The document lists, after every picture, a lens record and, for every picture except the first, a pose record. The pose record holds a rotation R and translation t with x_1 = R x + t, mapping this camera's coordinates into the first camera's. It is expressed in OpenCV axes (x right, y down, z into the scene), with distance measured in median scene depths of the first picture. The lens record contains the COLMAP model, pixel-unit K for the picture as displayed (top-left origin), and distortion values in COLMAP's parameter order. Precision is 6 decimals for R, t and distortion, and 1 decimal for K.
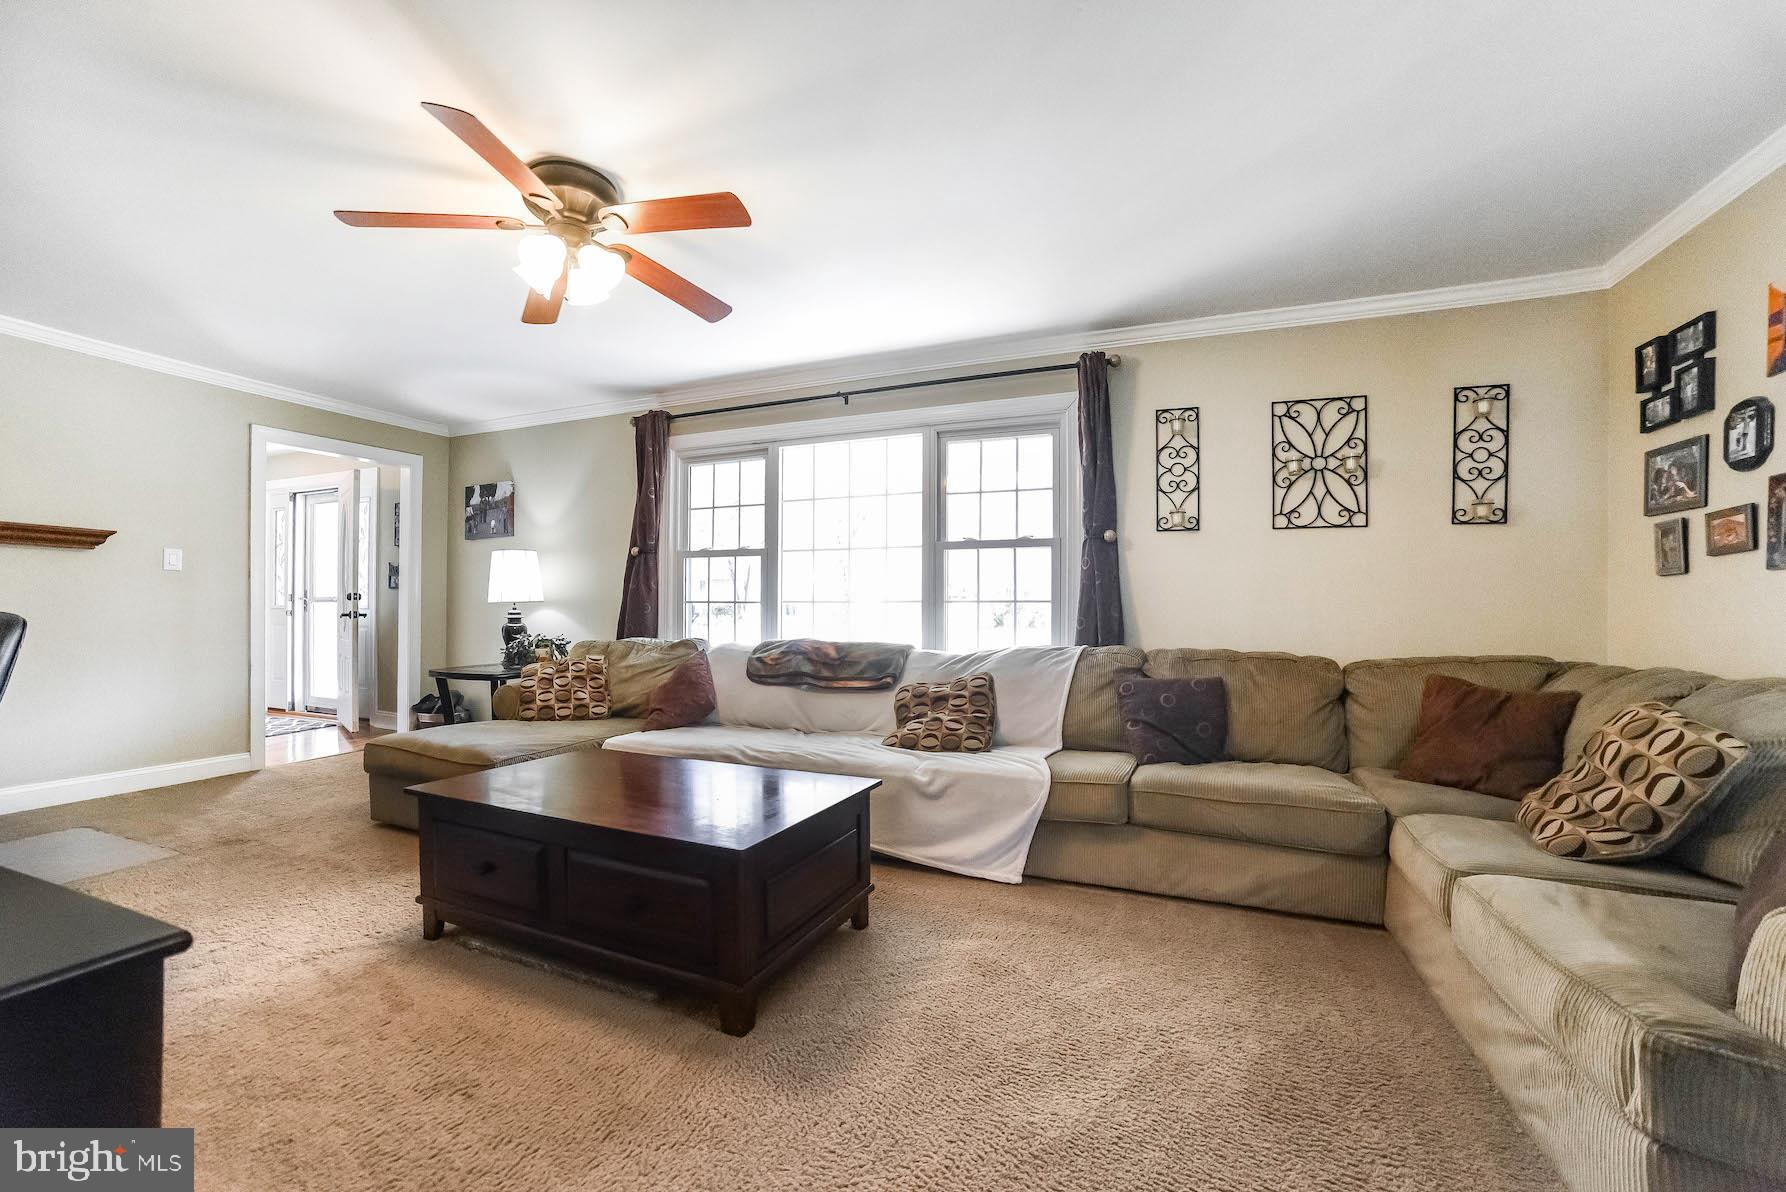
lens RADIAL K [[721.5, 0, 893.5], [0, 721.5, 604.8], [0, 0, 1]] dist [-0.082257, 0.034010]
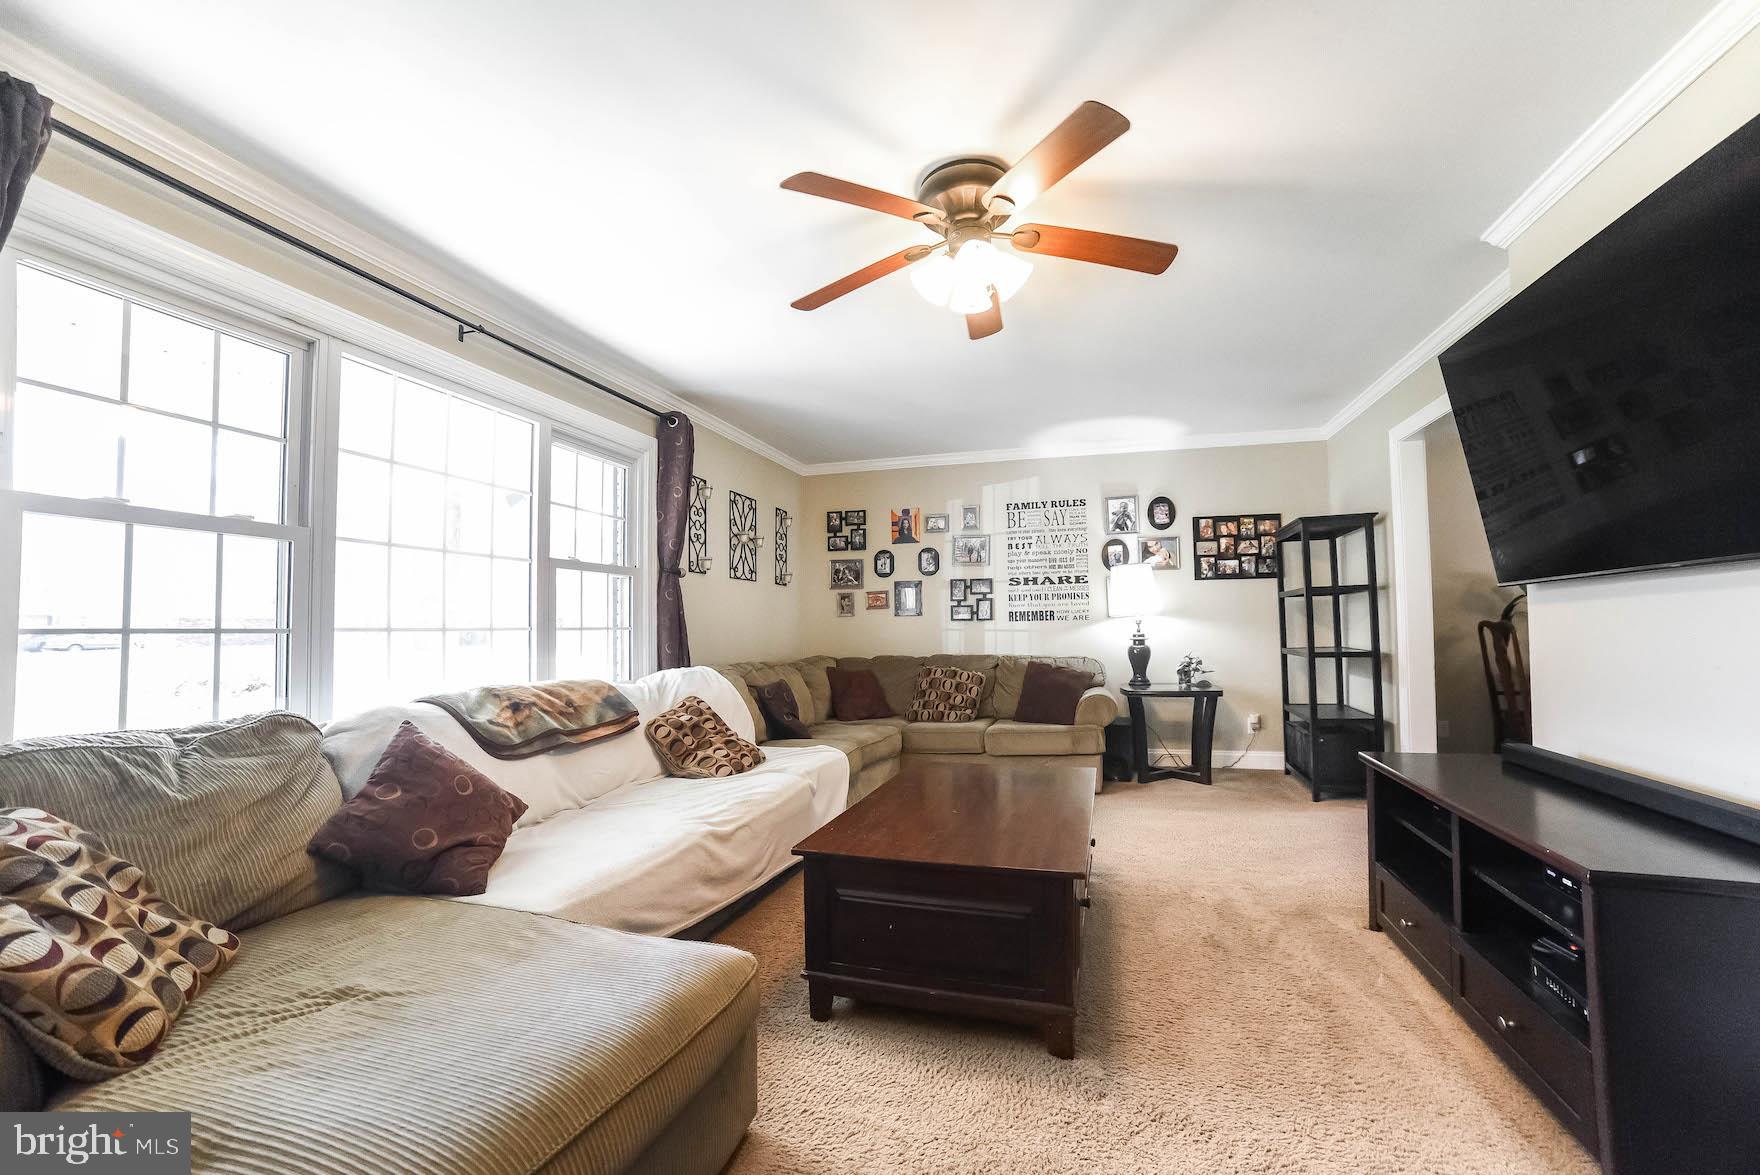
lens RADIAL K [[711.0, 0, 880.5], [0, 711.0, 596.2], [0, 0, 1]] dist [-0.082257, 0.034010]
pose [[-0.080133, 0.040690, 0.995953, -0.932226], [-0.000023, 0.999166, -0.040823, -0.011400], [-0.996784, -0.003294, -0.080065, 0.814461]]
